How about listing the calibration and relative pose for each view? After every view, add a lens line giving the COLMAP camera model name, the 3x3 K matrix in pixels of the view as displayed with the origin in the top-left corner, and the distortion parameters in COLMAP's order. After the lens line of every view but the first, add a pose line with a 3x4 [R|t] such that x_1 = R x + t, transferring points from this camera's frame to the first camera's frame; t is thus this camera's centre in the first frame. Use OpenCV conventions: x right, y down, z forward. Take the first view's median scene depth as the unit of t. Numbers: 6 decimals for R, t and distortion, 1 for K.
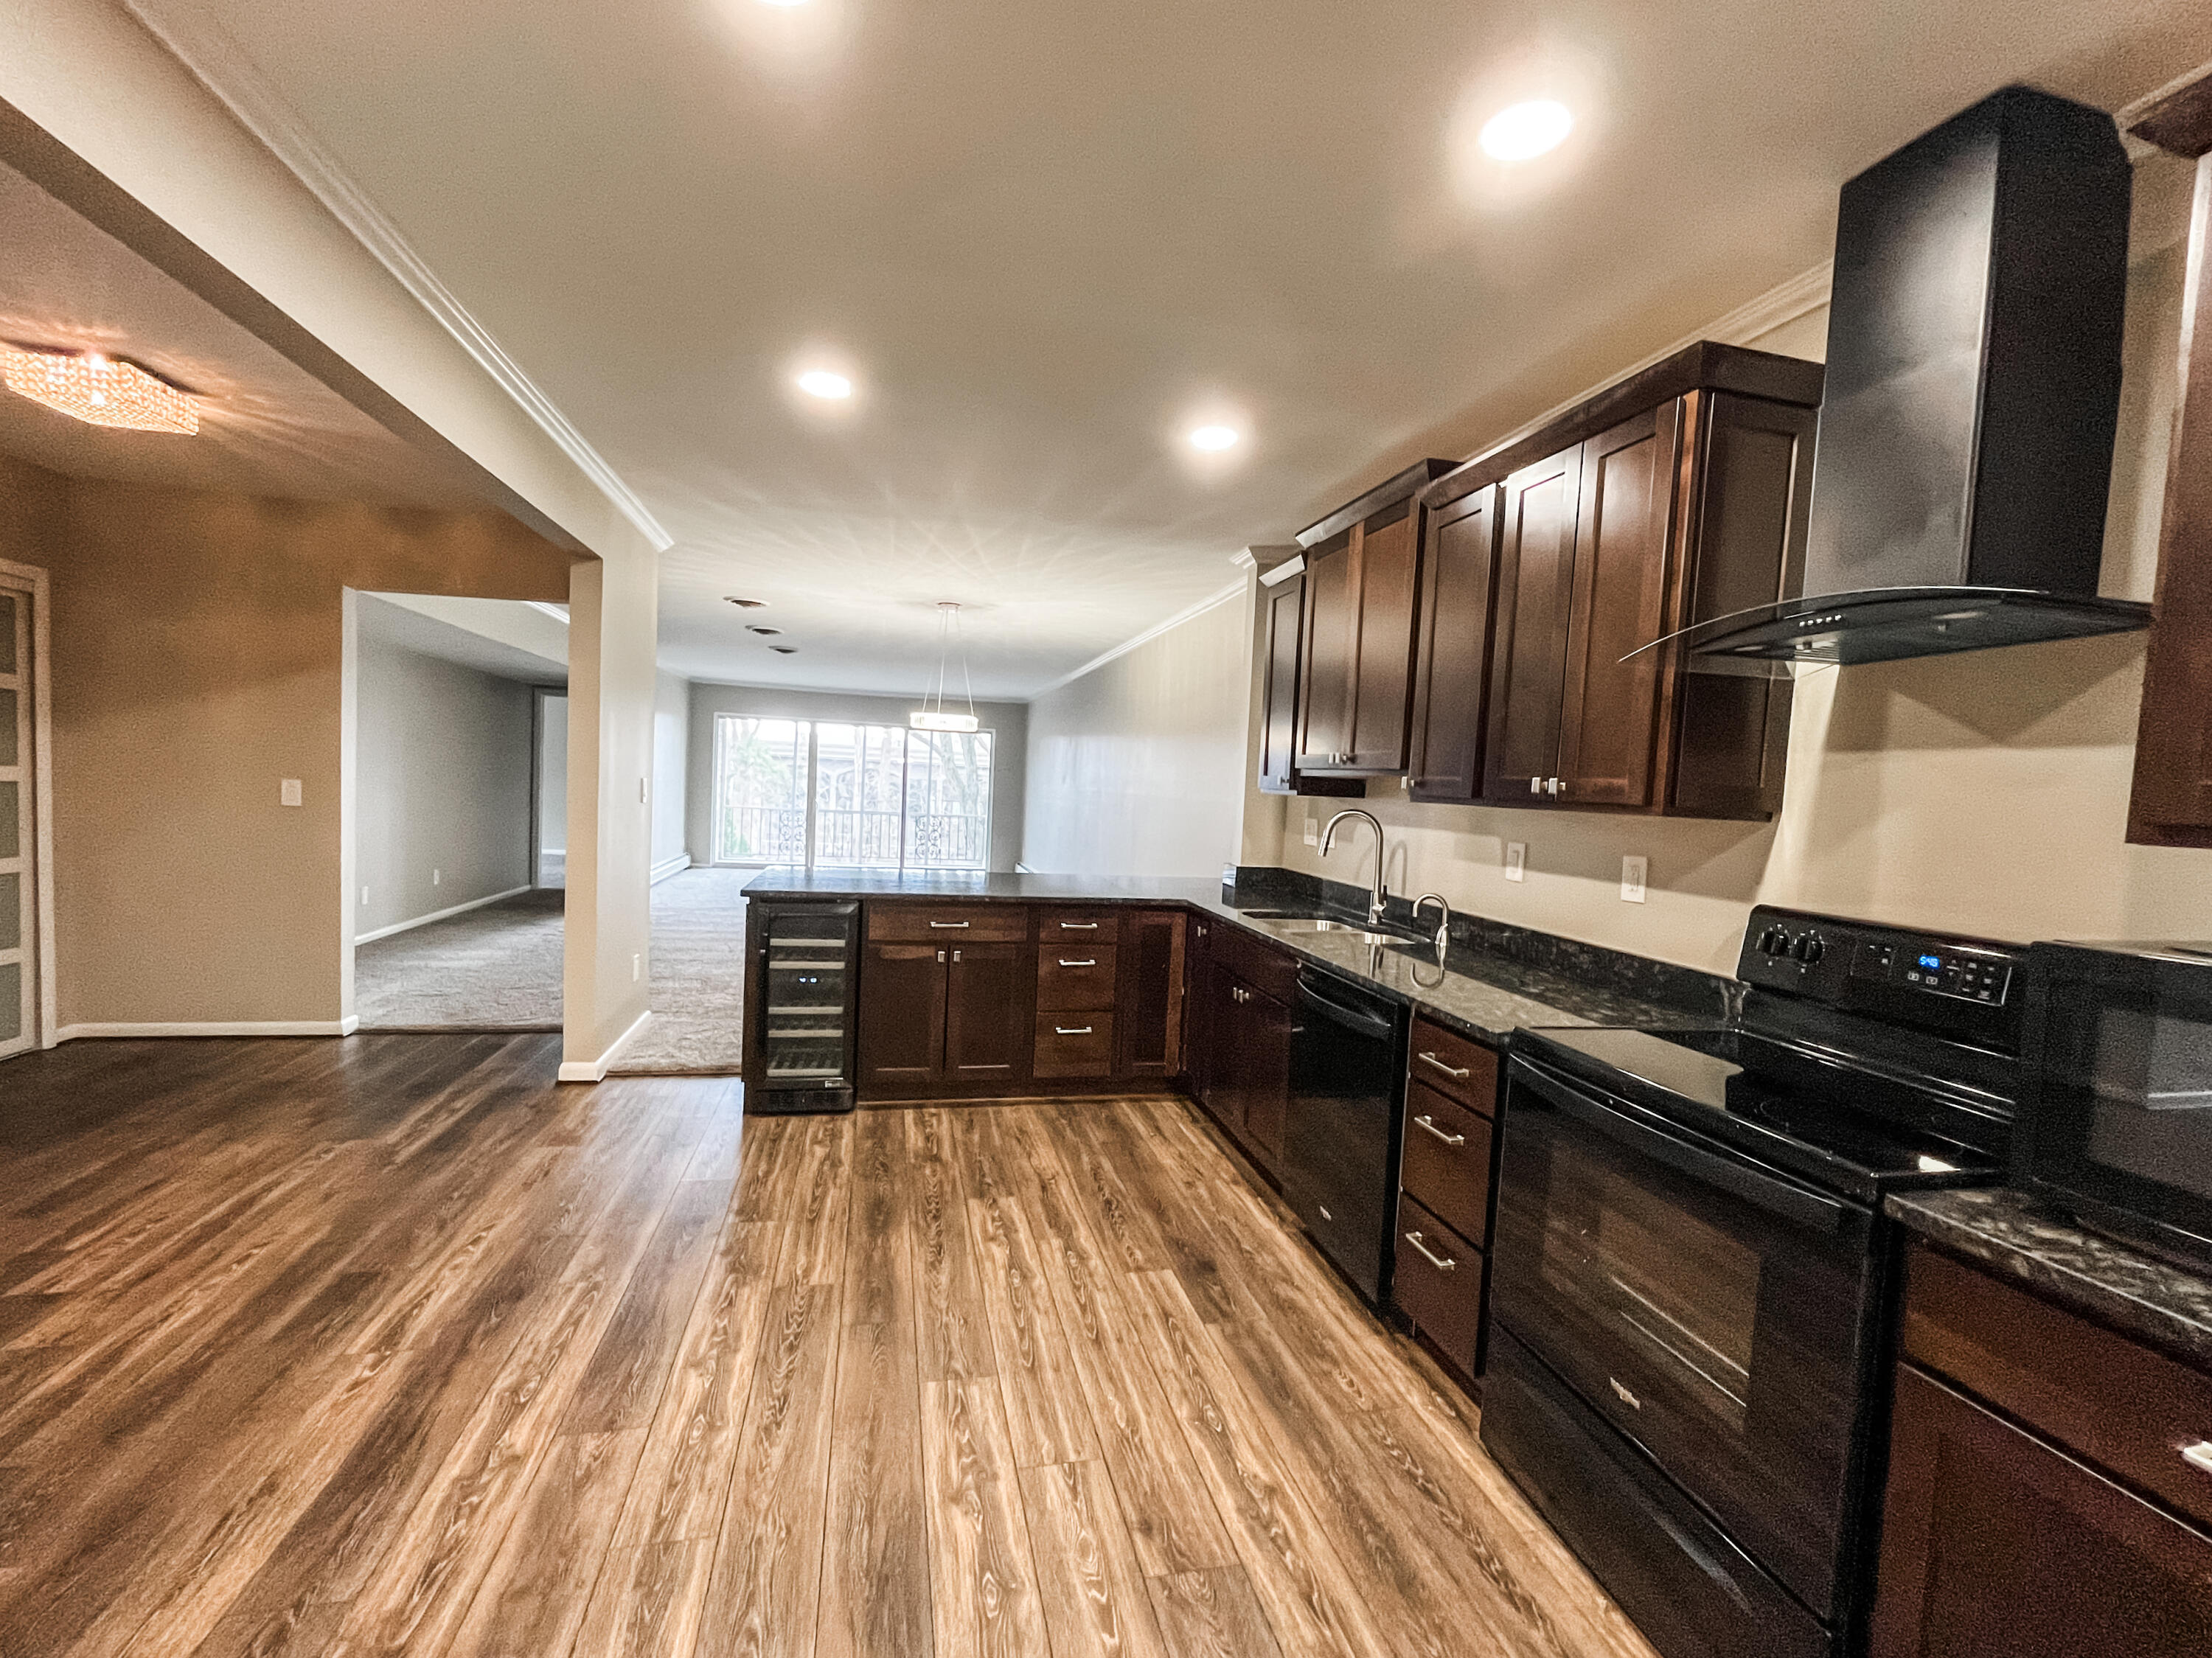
lens RADIAL K [[944.0, 0, 1106.0], [0, 944.0, 829.0], [0, 0, 1]] dist [-0.000652, -0.000115]
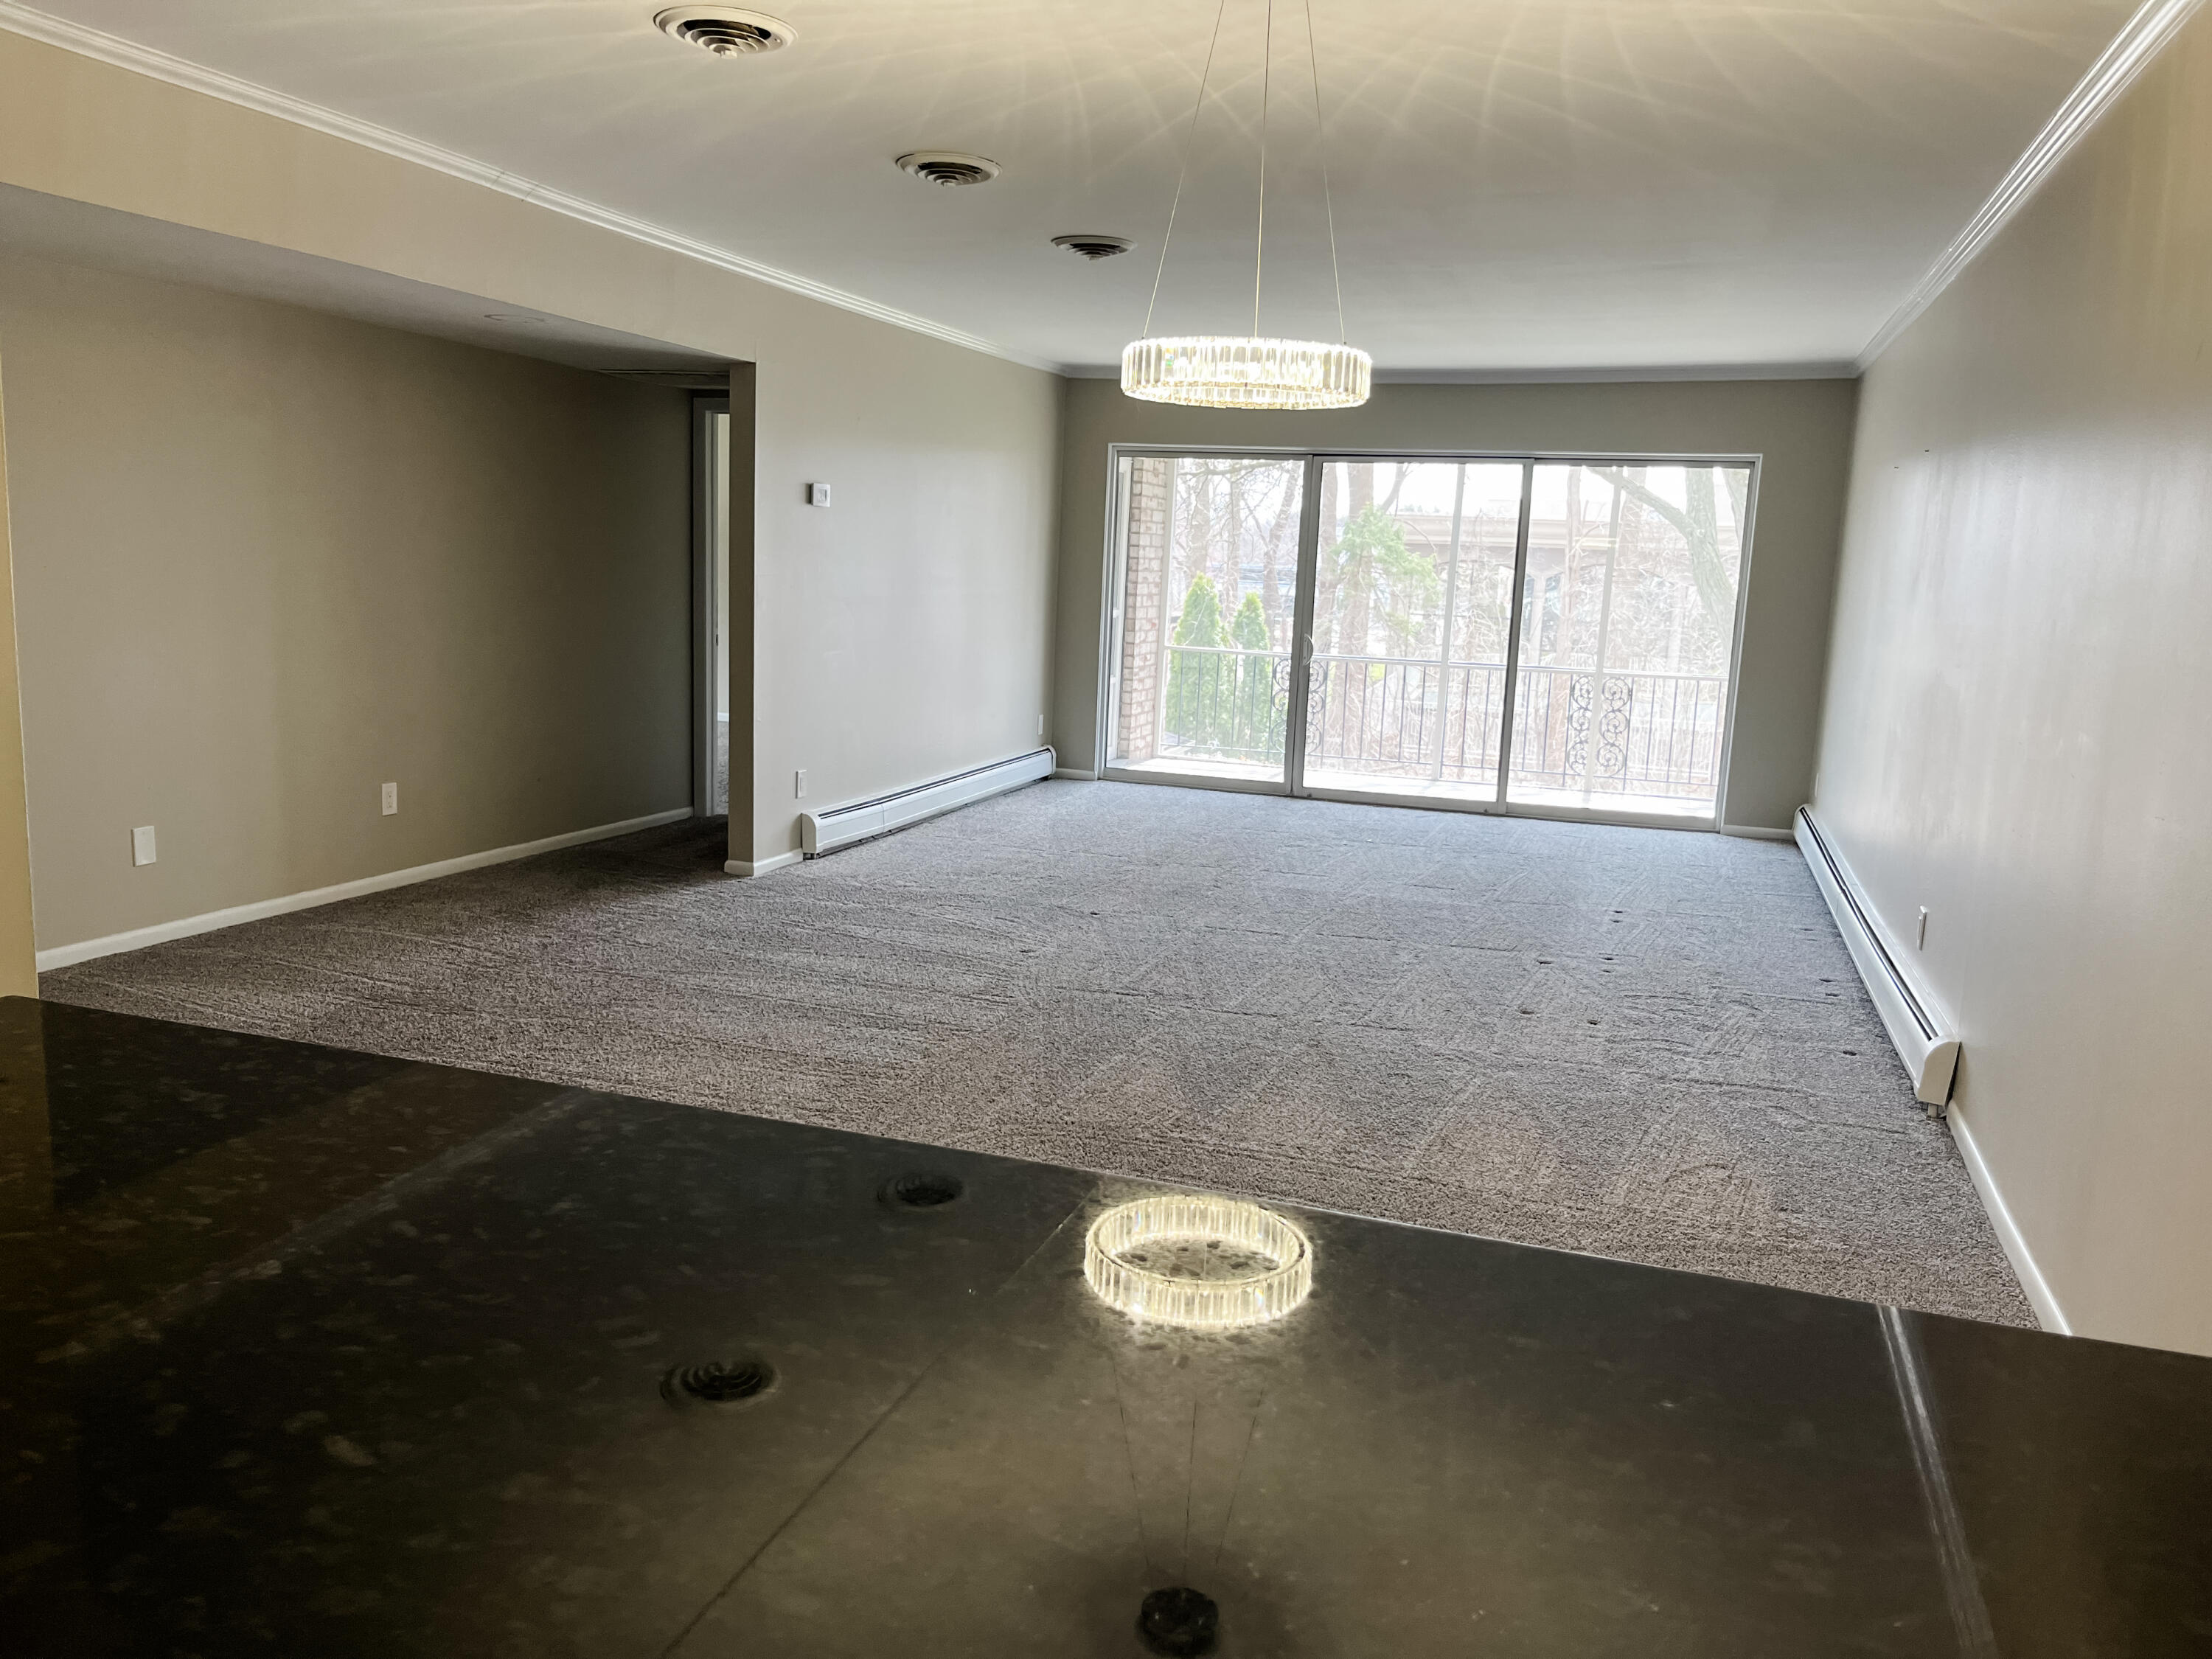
lens RADIAL K [[1653.9, 0, 1106.0], [0, 1653.9, 829.5], [0, 0, 1]] dist [0.118366, -0.263432]
pose [[0.849836, 0.075343, -0.521635, 0.090748], [-0.026759, 0.994621, 0.100063, -0.061491], [0.526368, -0.071079, 0.847281, 1.077740]]
